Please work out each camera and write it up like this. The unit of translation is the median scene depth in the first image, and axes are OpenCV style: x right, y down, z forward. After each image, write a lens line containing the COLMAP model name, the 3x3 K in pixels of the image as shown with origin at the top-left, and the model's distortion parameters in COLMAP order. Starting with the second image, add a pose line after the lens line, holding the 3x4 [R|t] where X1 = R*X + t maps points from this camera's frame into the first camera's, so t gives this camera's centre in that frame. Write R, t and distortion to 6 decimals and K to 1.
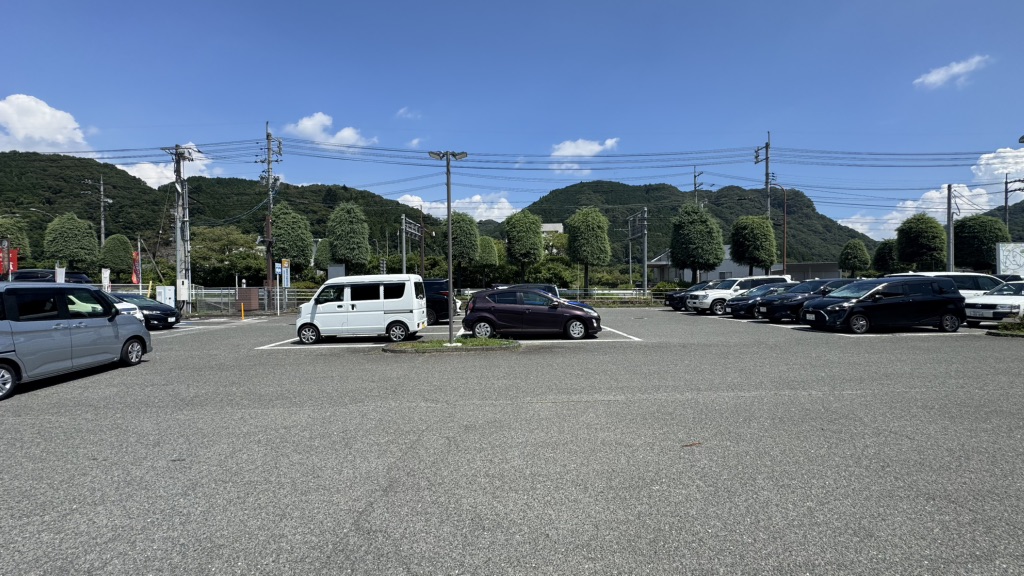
lens RADIAL K [[411.5, 0, 512.0], [0, 411.5, 288.0], [0, 0, 1]] dist [-0.000444, -0.000128]
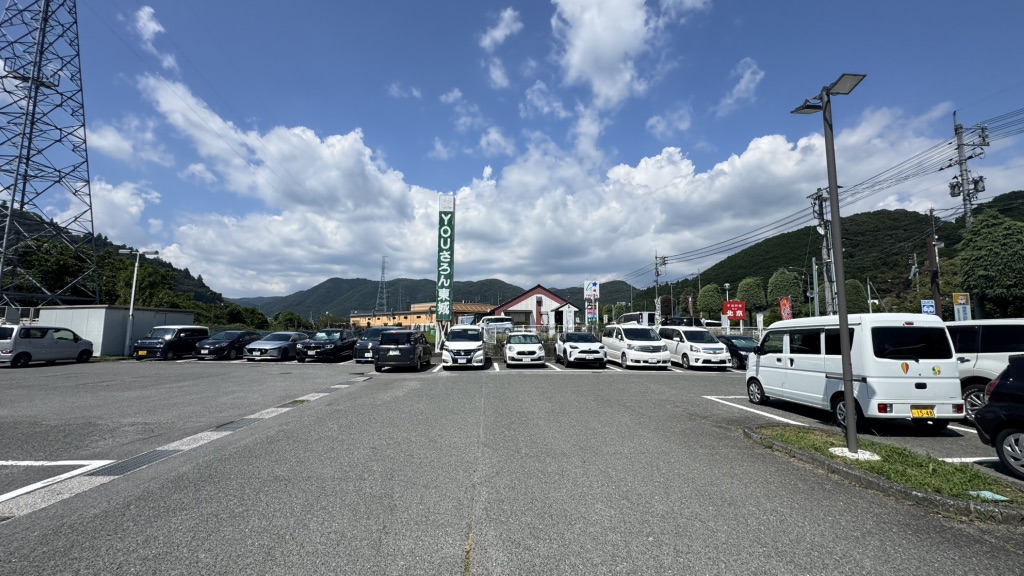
lens RADIAL K [[411.5, 0, 512.0], [0, 411.5, 288.0], [0, 0, 1]] dist [-0.000444, -0.000128]
pose [[-0.019000, -0.090170, -0.995745, 0.336385], [-0.013835, 0.995853, -0.089916, -0.010651], [0.999724, 0.012067, -0.020169, 0.530868]]
